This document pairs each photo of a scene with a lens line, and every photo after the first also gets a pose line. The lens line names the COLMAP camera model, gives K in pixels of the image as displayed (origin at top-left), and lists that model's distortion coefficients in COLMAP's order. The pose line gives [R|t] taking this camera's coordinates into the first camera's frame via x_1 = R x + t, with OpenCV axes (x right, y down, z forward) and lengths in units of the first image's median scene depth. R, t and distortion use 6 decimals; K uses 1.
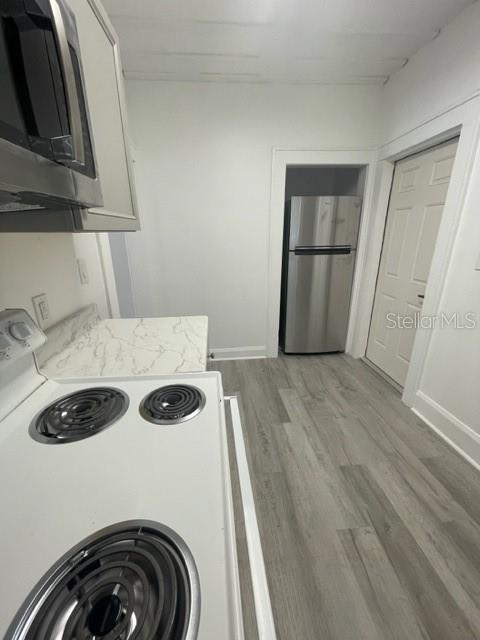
lens RADIAL K [[259.8, 0, 238.7], [0, 259.8, 316.7], [0, 0, 1]] dist [0.003519, 0.000206]
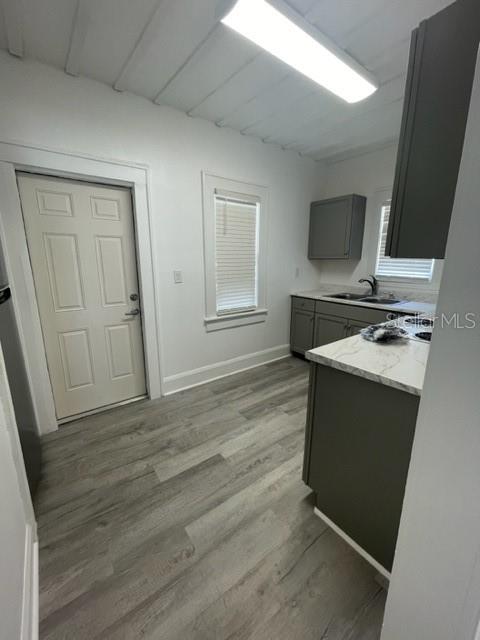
lens RADIAL K [[259.8, 0, 238.7], [0, 259.8, 316.7], [0, 0, 1]] dist [0.003519, 0.000206]
pose [[-0.523094, -0.179738, 0.833107, -0.638665], [0.261837, 0.896344, 0.357784, -0.433841], [-0.811057, 0.405293, -0.421810, 1.346196]]
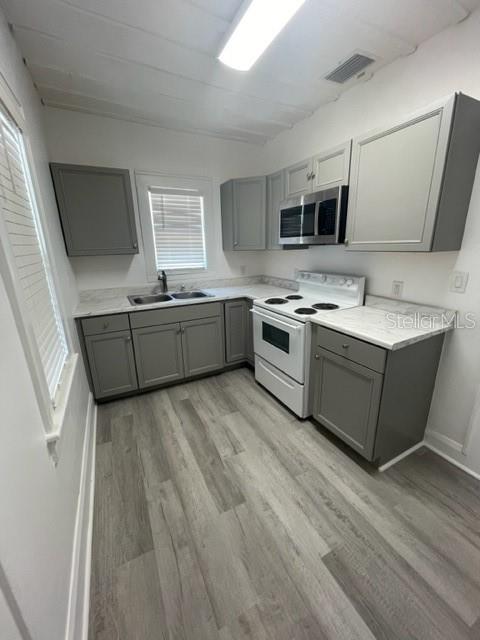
lens RADIAL K [[257.8, 0, 238.5], [0, 257.8, 317.6], [0, 0, 1]] dist [-0.000922, 0.000225]
pose [[-0.929642, 0.129014, -0.345140, 0.619712], [-0.083897, 0.837978, 0.539216, -0.469788], [0.358786, 0.530234, -0.768196, 1.292863]]
